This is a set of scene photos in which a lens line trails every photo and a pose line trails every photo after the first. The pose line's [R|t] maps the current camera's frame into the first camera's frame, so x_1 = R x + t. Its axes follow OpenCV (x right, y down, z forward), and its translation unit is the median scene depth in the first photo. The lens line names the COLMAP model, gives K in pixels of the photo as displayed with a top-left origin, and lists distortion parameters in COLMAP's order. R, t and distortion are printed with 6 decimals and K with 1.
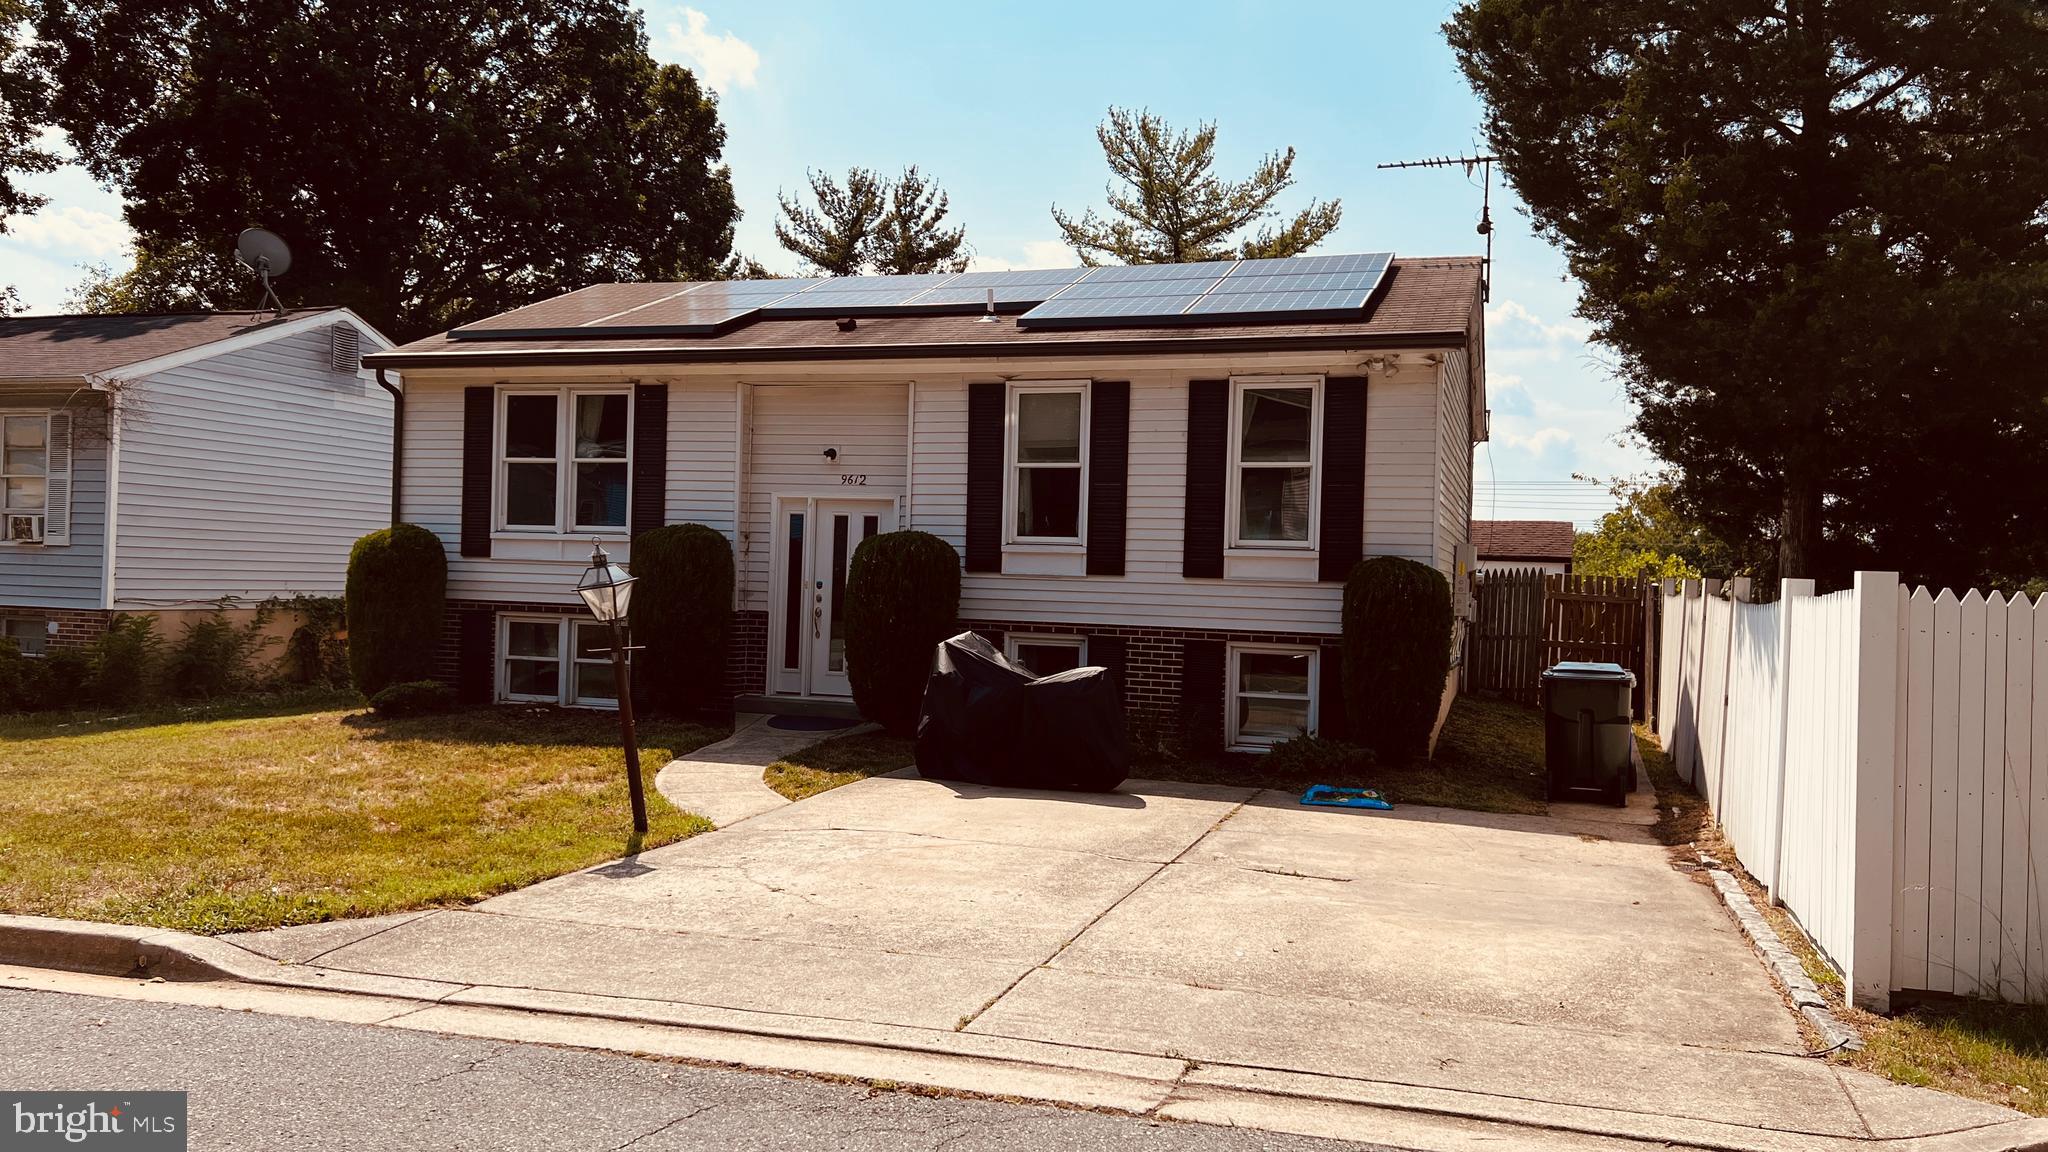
lens RADIAL K [[1565.2, 0, 1022.8], [0, 1565.2, 582.1], [0, 0, 1]] dist [0.025942, -0.014118]
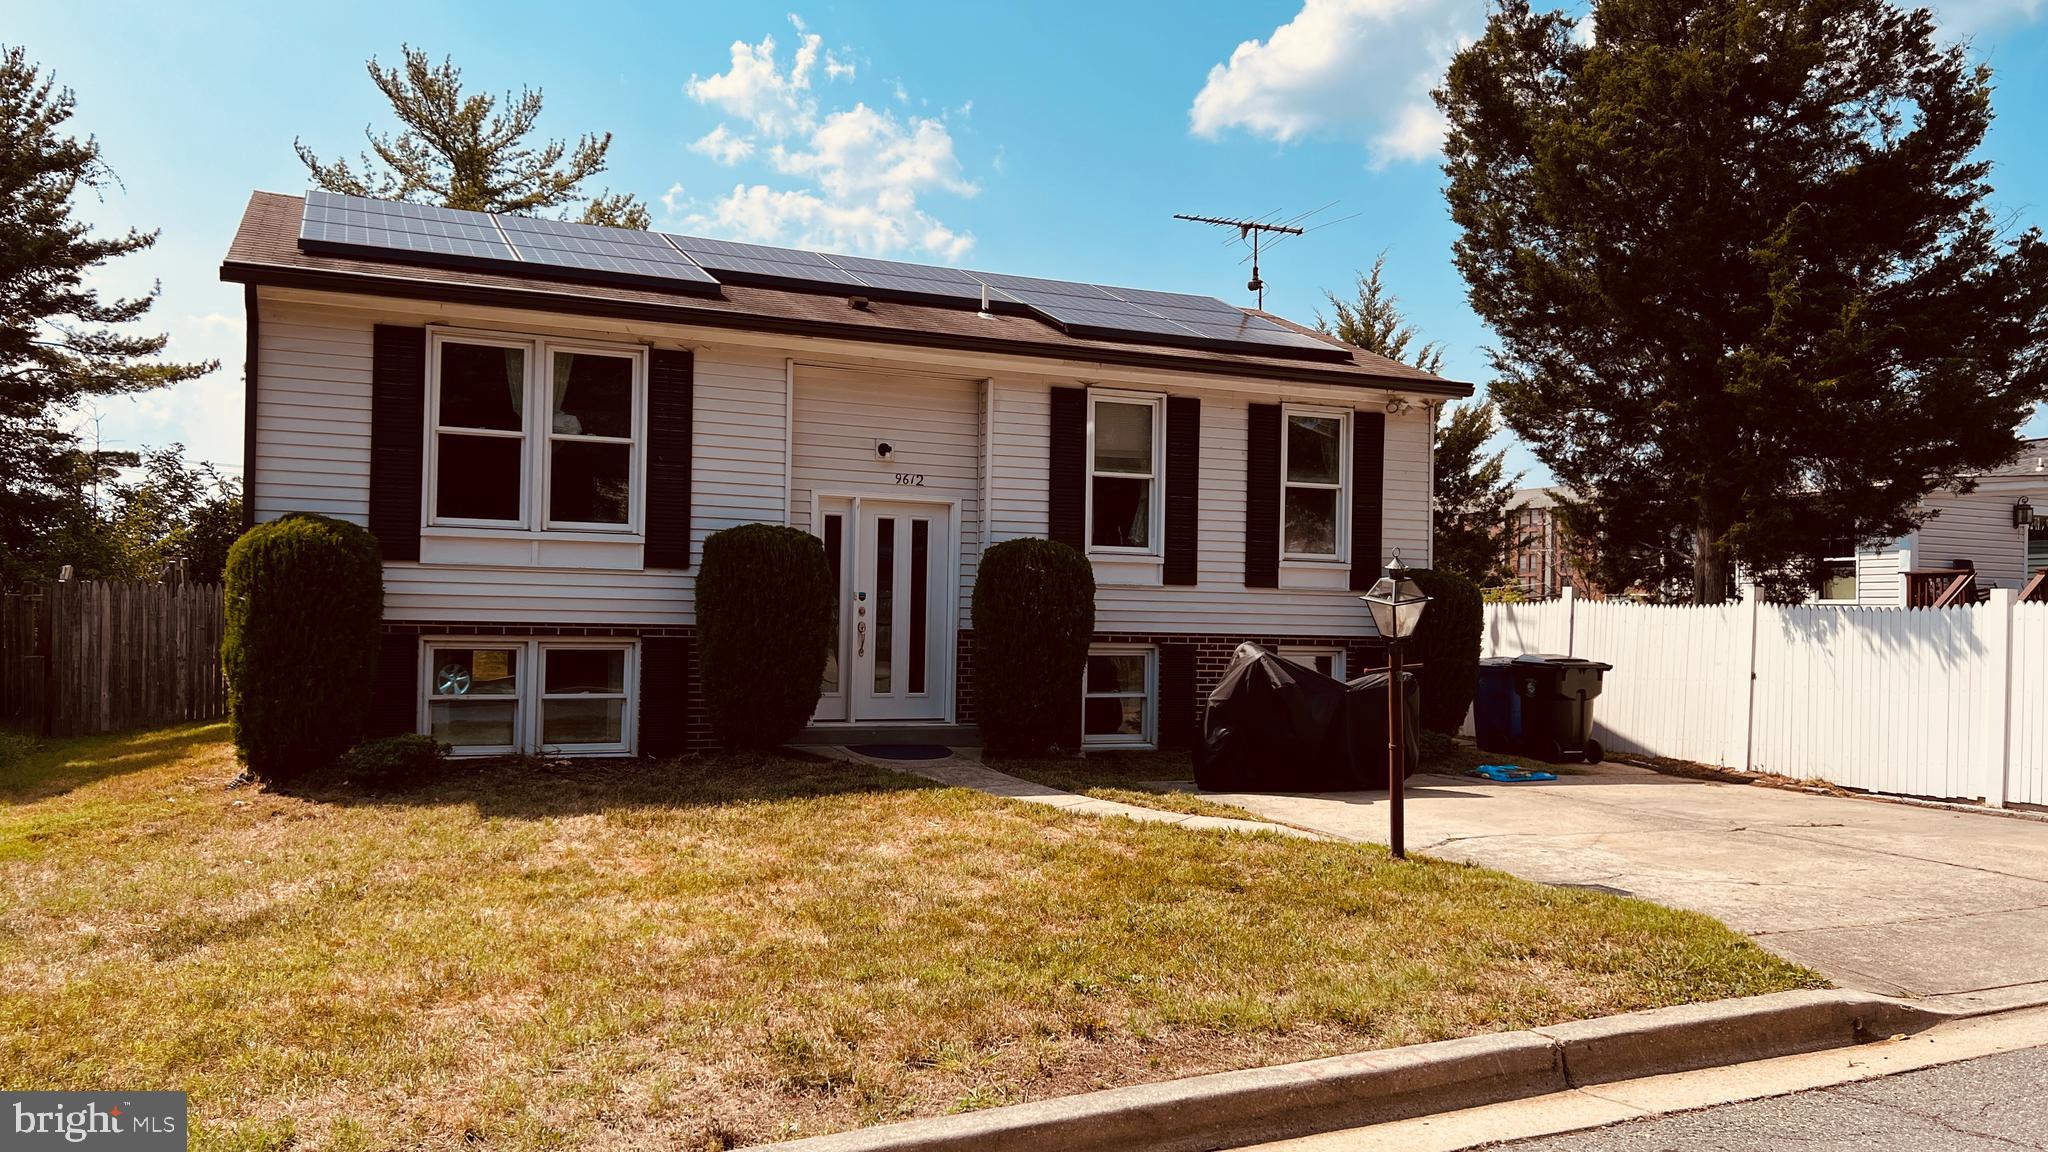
lens RADIAL K [[1565.2, 0, 1024.1], [0, 1565.2, 567.9], [0, 0, 1]] dist [0.025942, -0.014118]
pose [[0.732299, 0.005116, 0.680964, -0.684457], [0.002060, 0.999951, -0.009728, -0.005498], [-0.680980, 0.008527, 0.732252, 0.297951]]
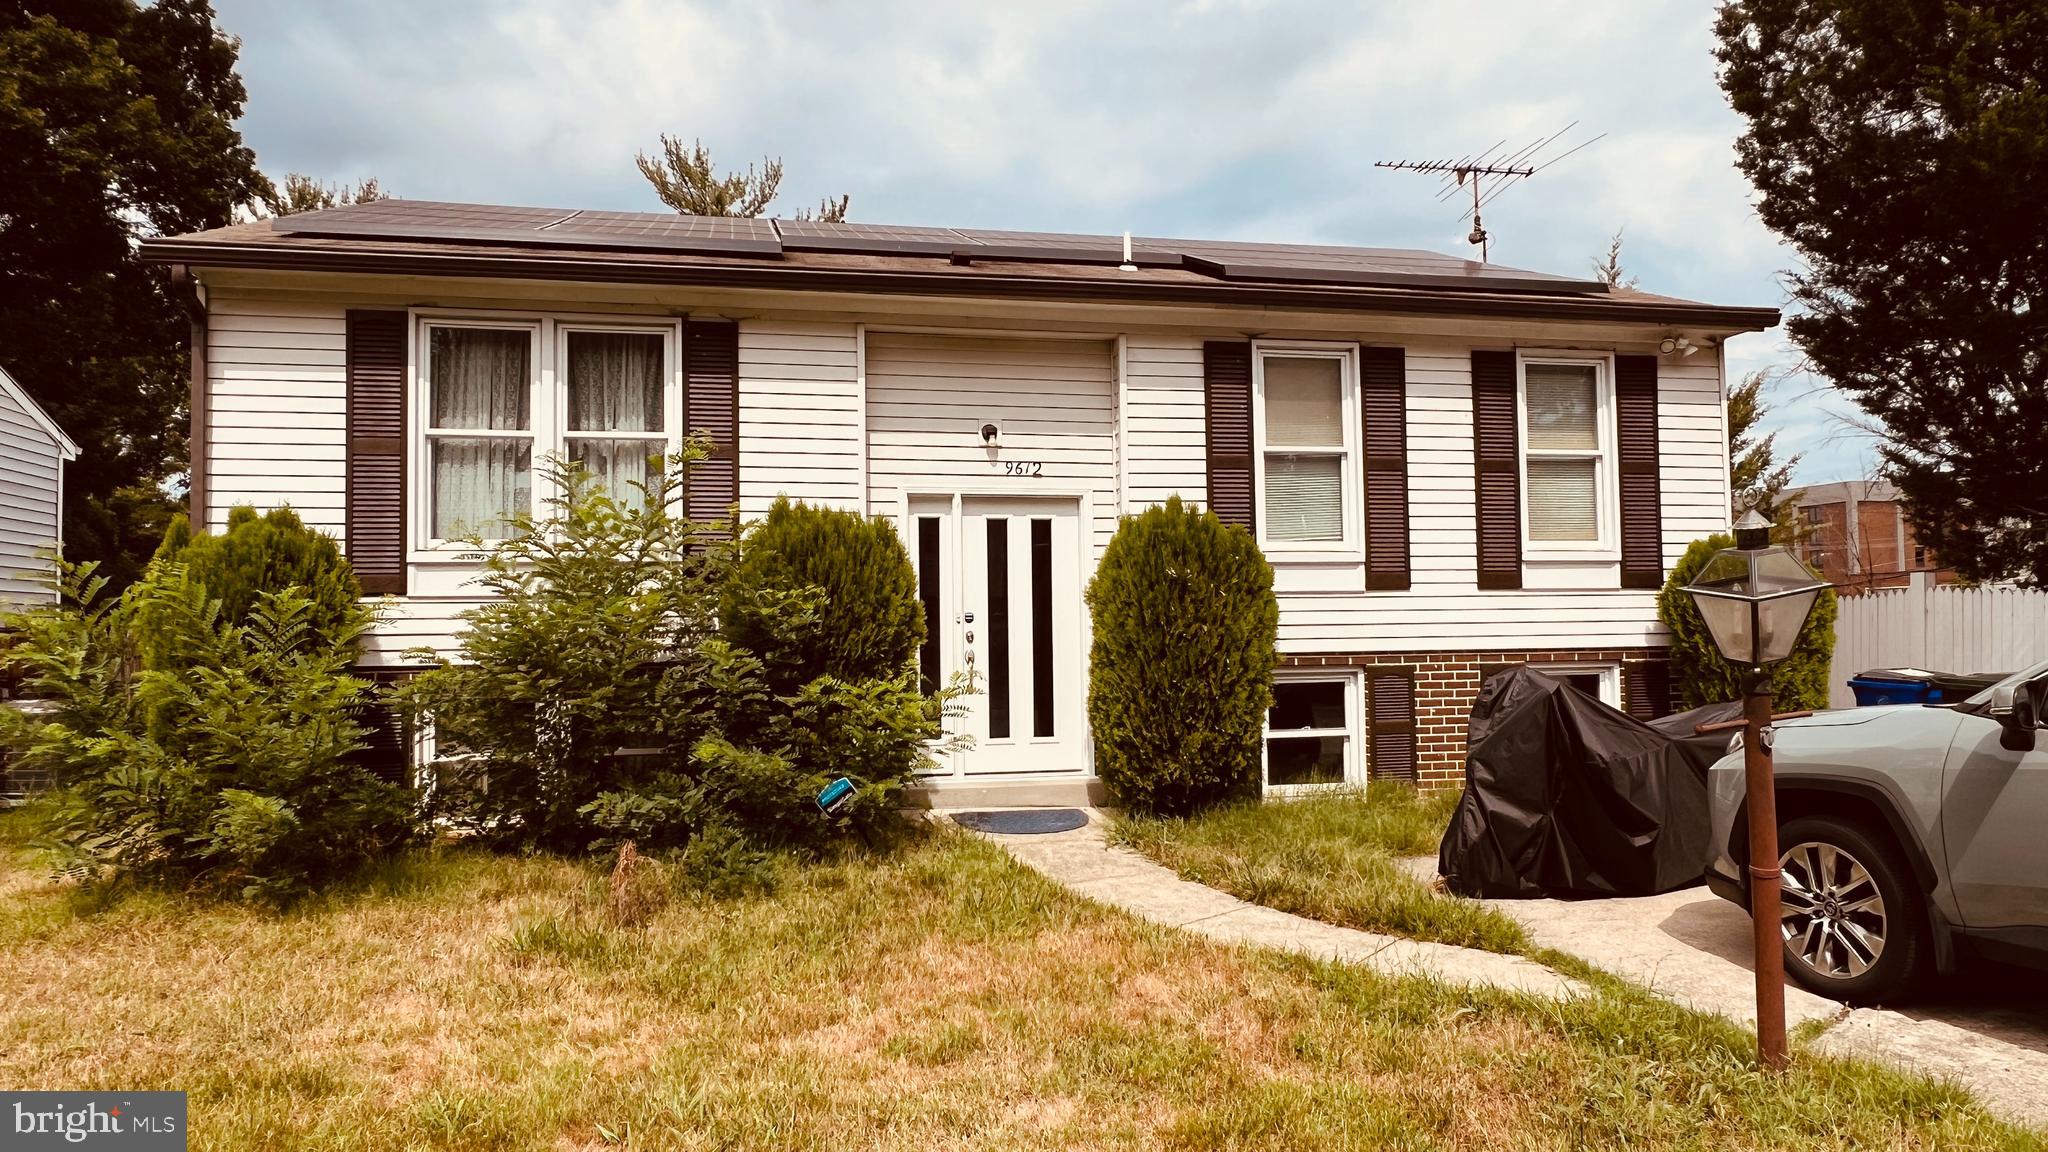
lens RADIAL K [[1307.7, 0, 1019.7], [0, 1307.7, 588.7], [0, 0, 1]] dist [-0.021778, 0.003250]
pose [[0.856641, -0.024674, 0.515323, -0.424346], [0.040261, 0.999007, -0.019093, 0.000723], [-0.514340, 0.037103, 0.856783, 0.499391]]
